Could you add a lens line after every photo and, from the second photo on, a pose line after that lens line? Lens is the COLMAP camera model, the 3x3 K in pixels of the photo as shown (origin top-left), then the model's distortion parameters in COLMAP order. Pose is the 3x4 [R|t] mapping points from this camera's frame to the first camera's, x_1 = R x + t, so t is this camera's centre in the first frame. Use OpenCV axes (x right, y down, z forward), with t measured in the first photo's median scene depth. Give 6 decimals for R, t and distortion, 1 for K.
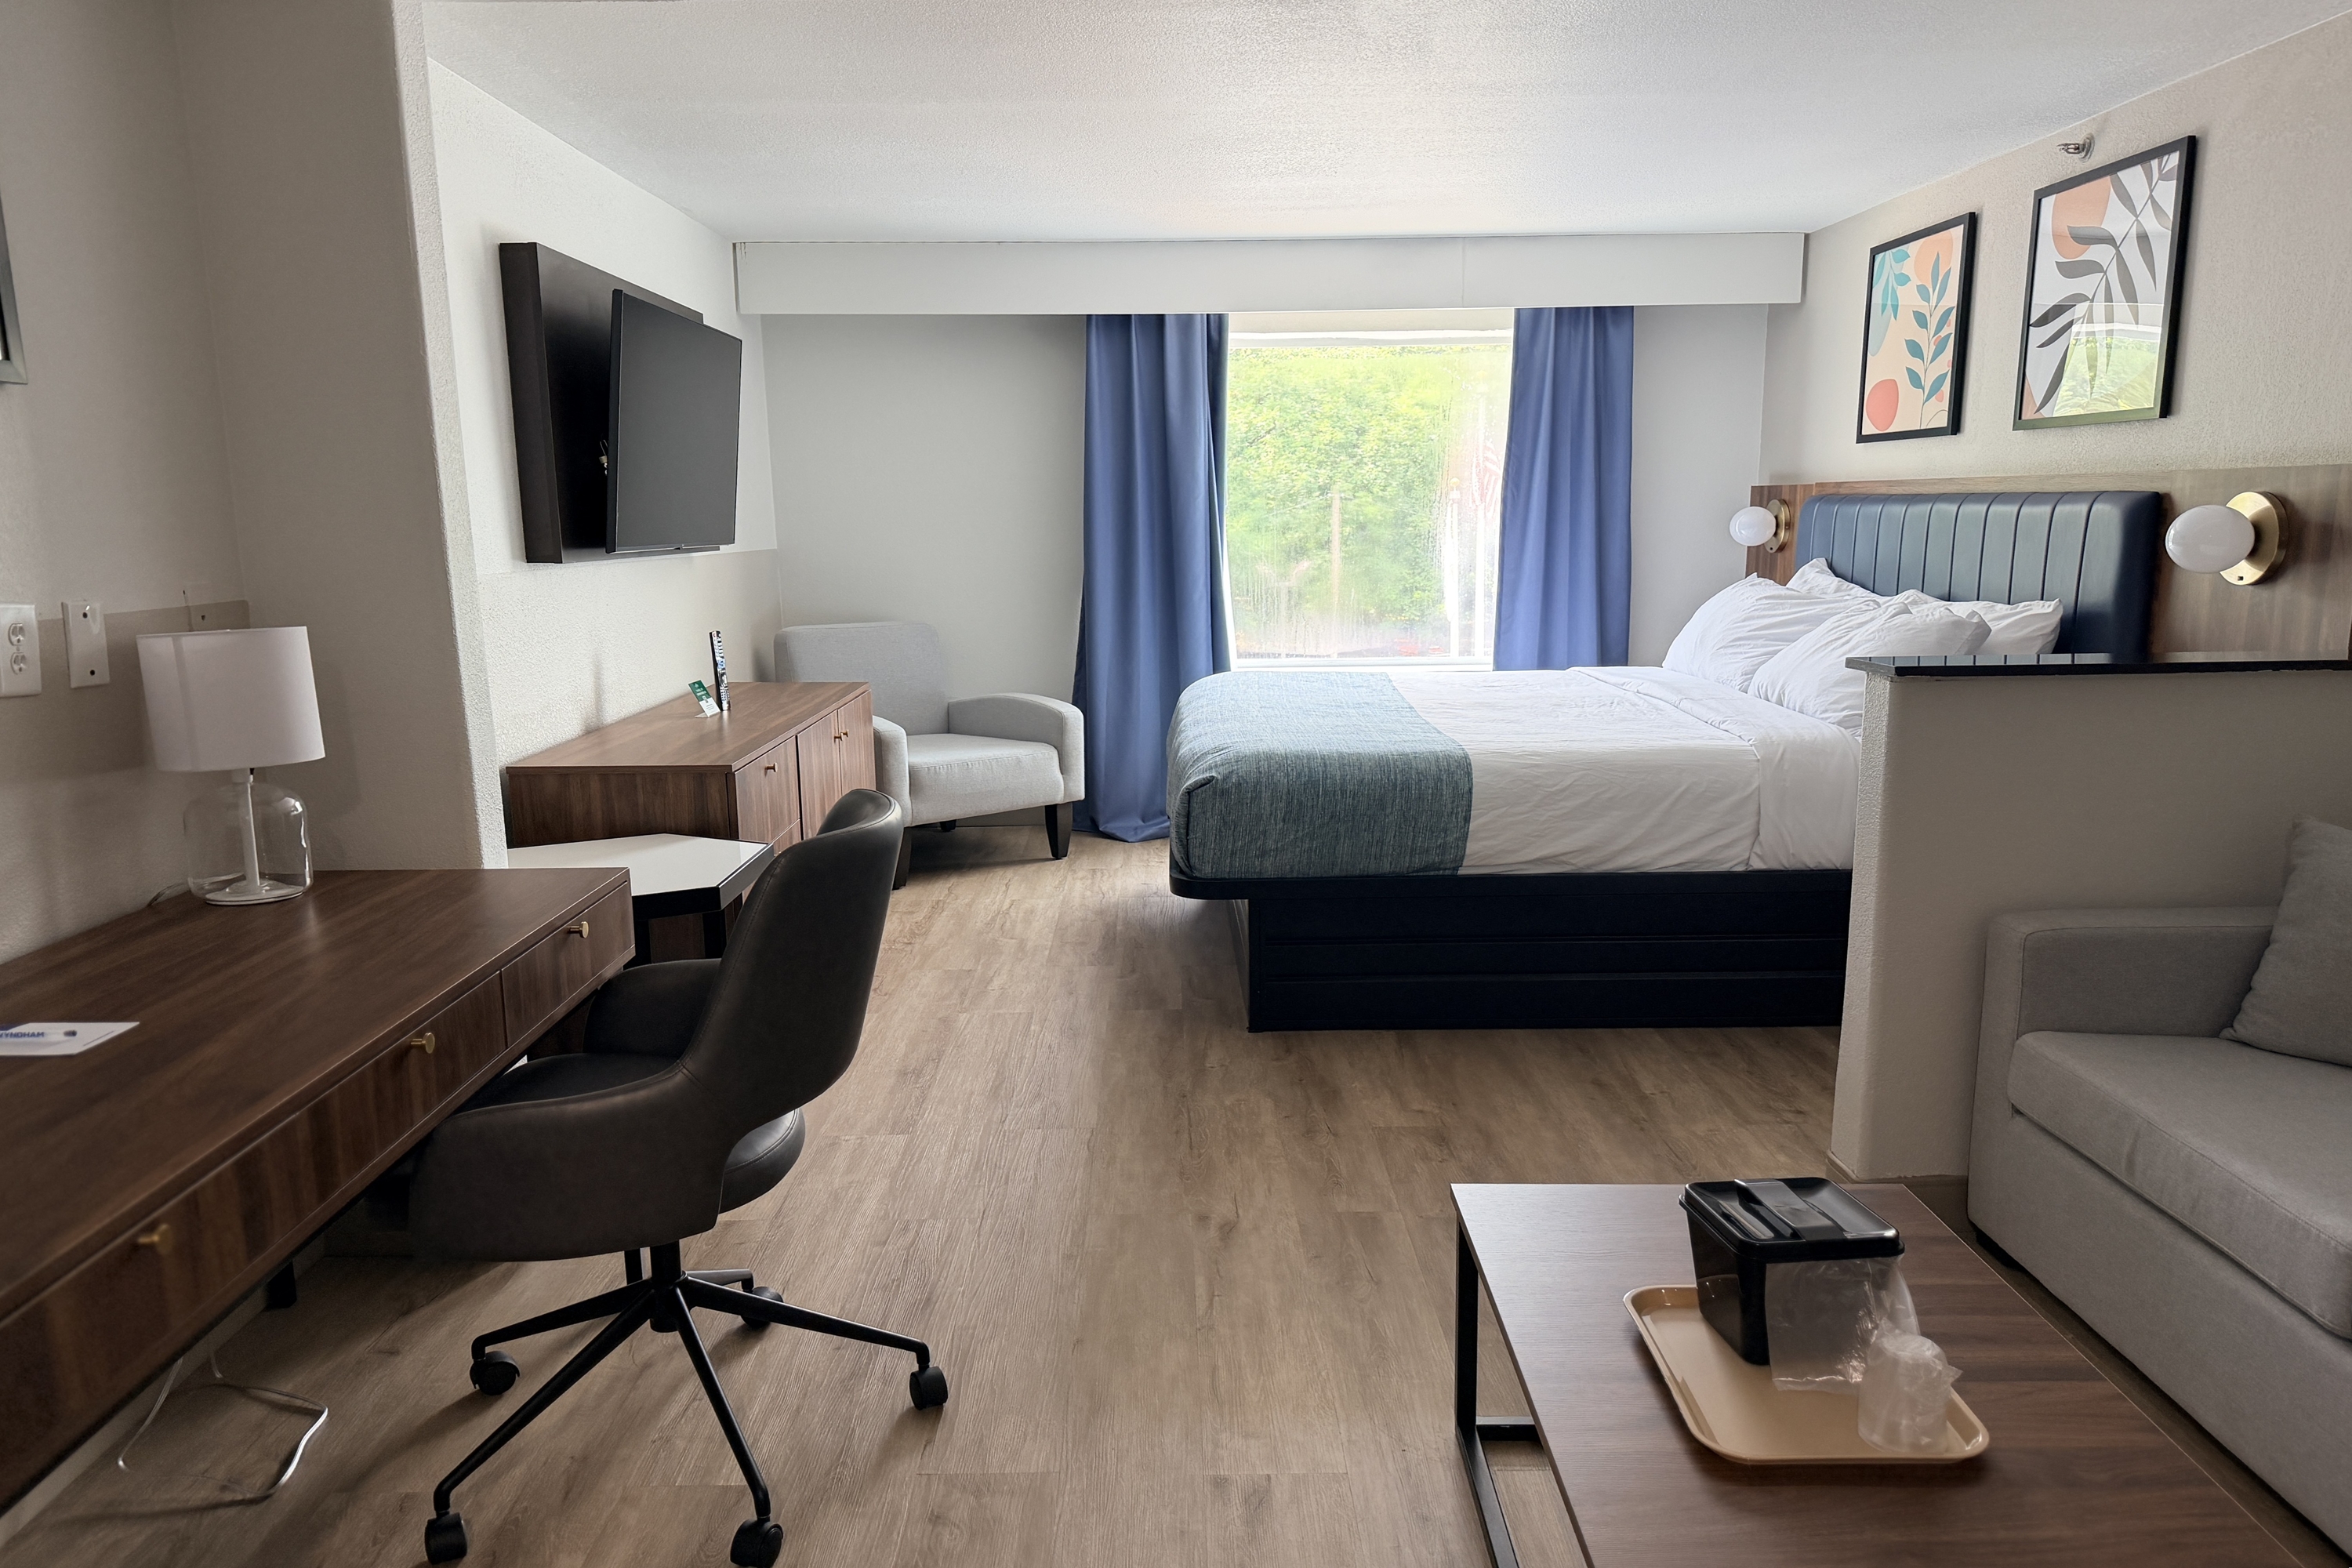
lens RADIAL K [[1617.7, 0, 1174.8], [0, 1617.7, 788.8], [0, 0, 1]] dist [0.023979, 0.001175]
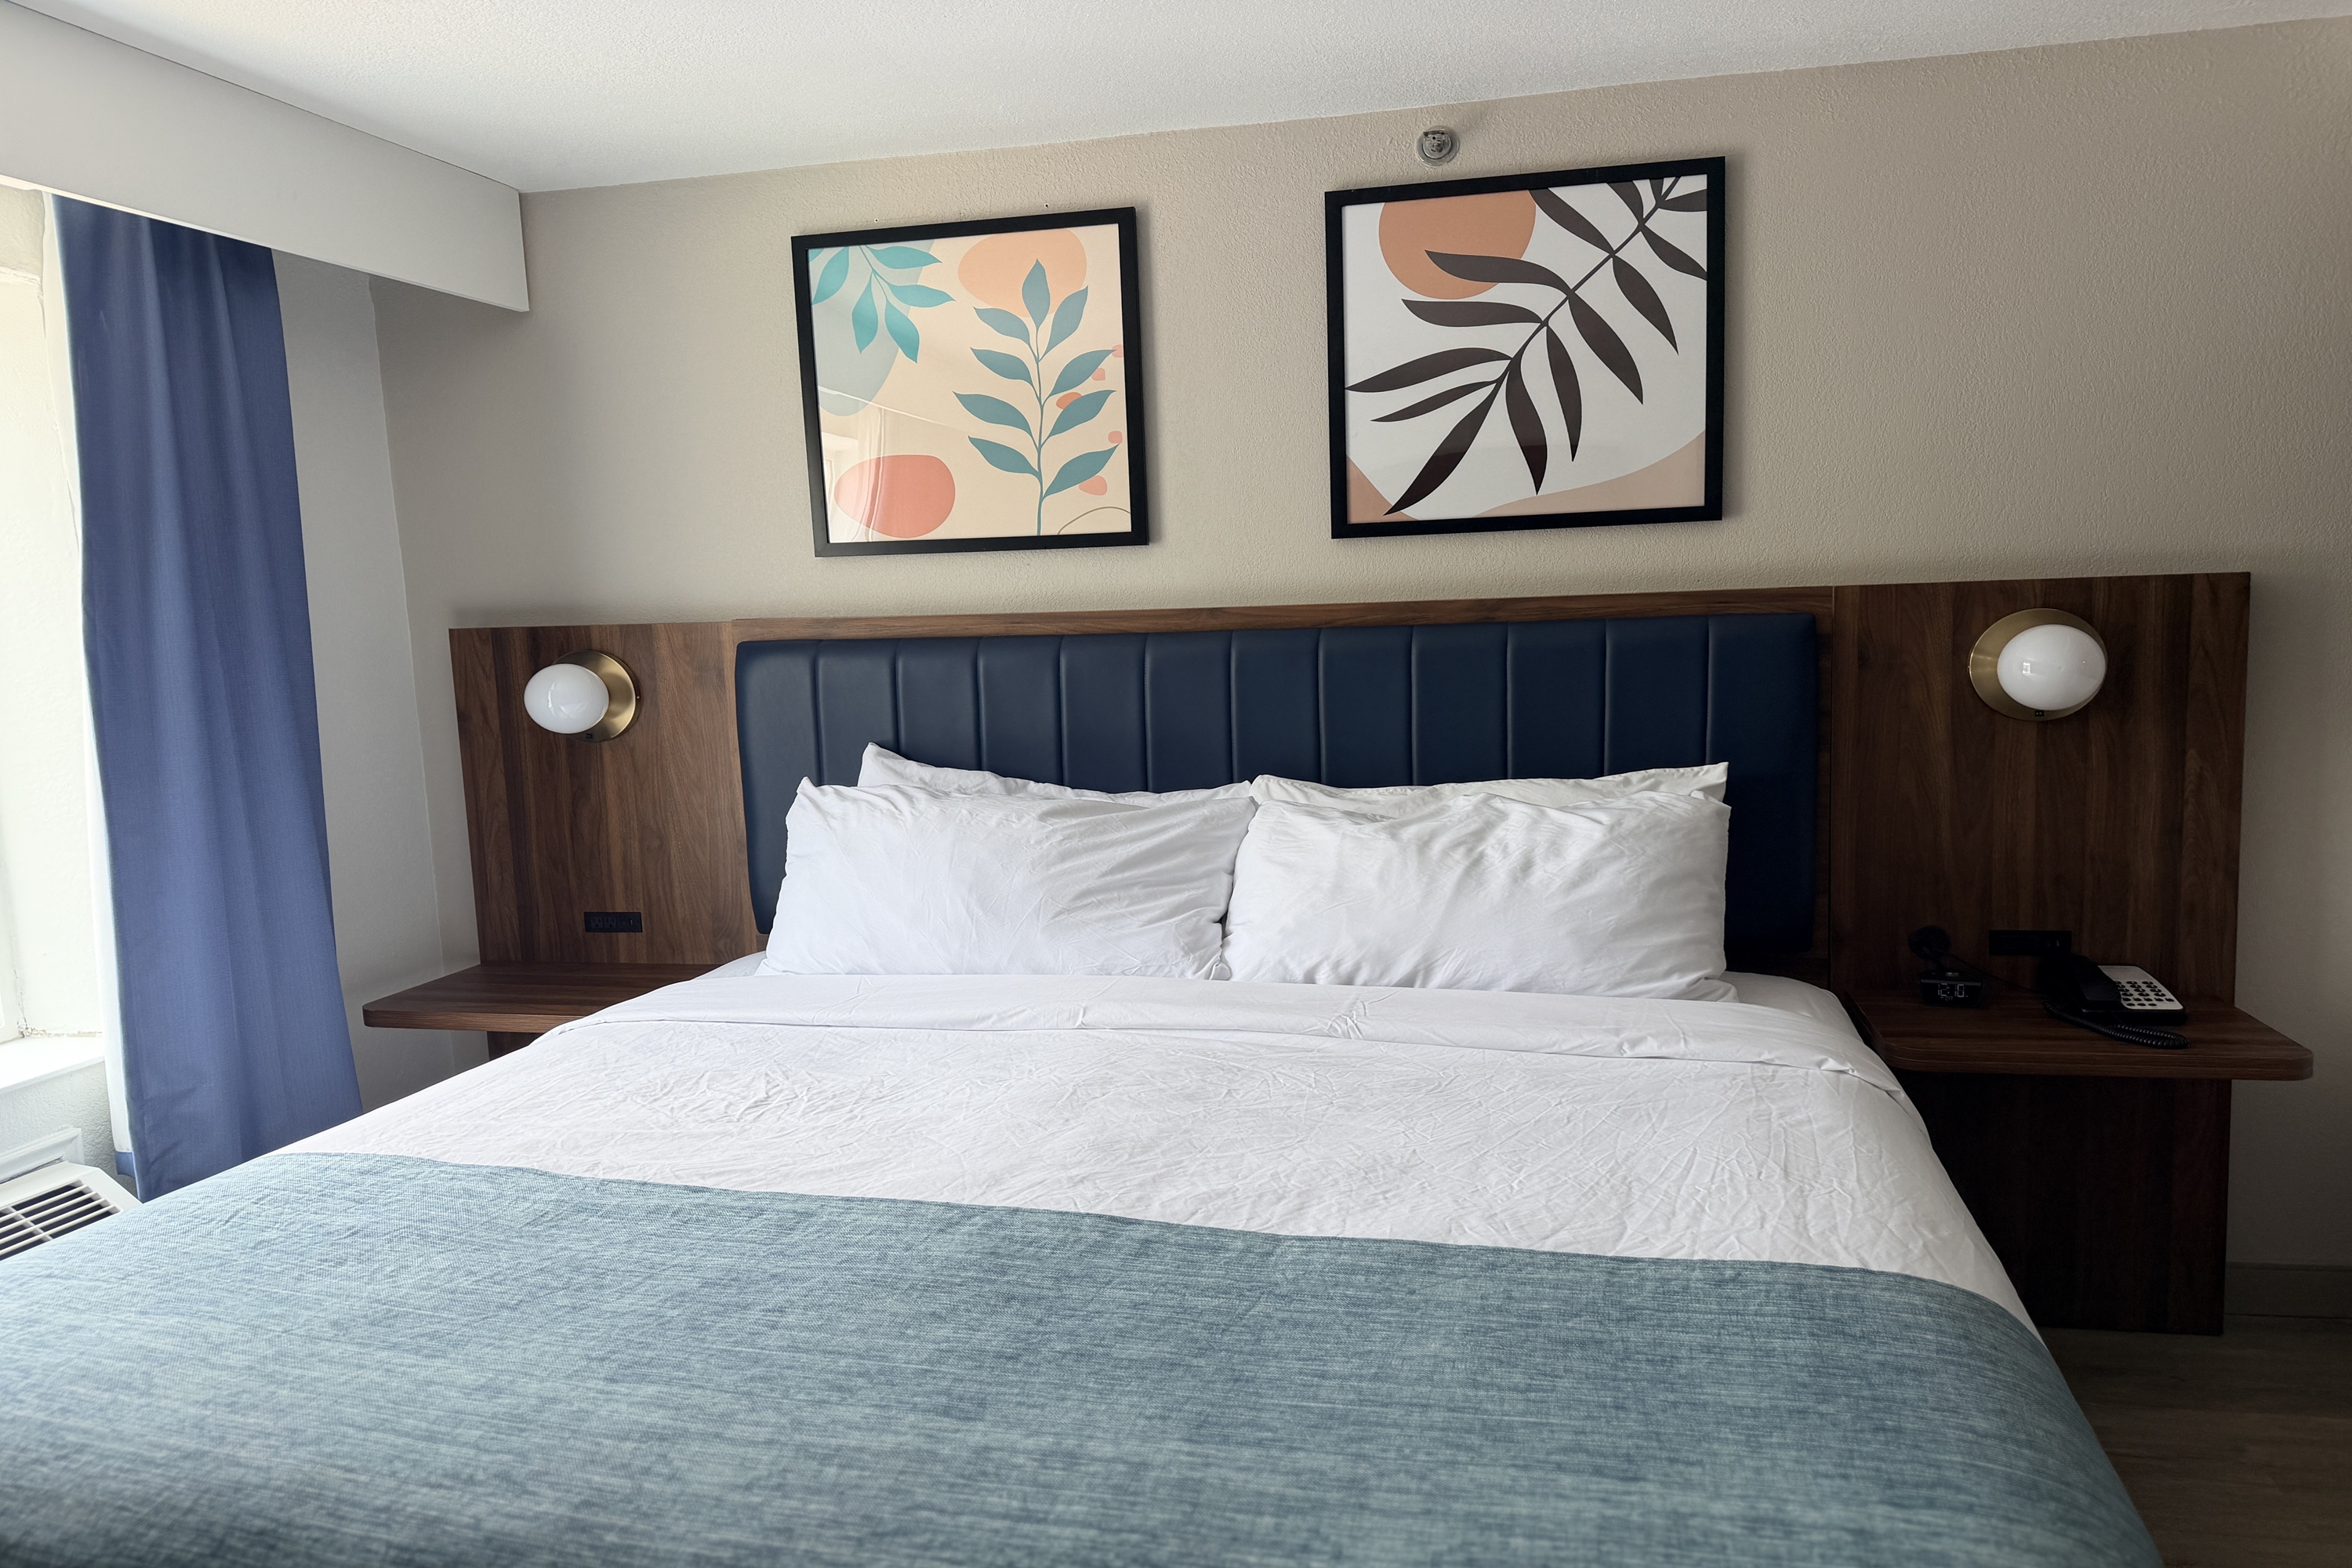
lens RADIAL K [[1617.7, 0, 1173.8], [0, 1617.7, 789.0], [0, 0, 1]] dist [0.023979, 0.001175]
pose [[0.257887, -0.086412, 0.962303, -0.173197], [0.193683, 0.980399, 0.036132, -0.160513], [-0.946563, 0.177064, 0.269569, 0.937959]]
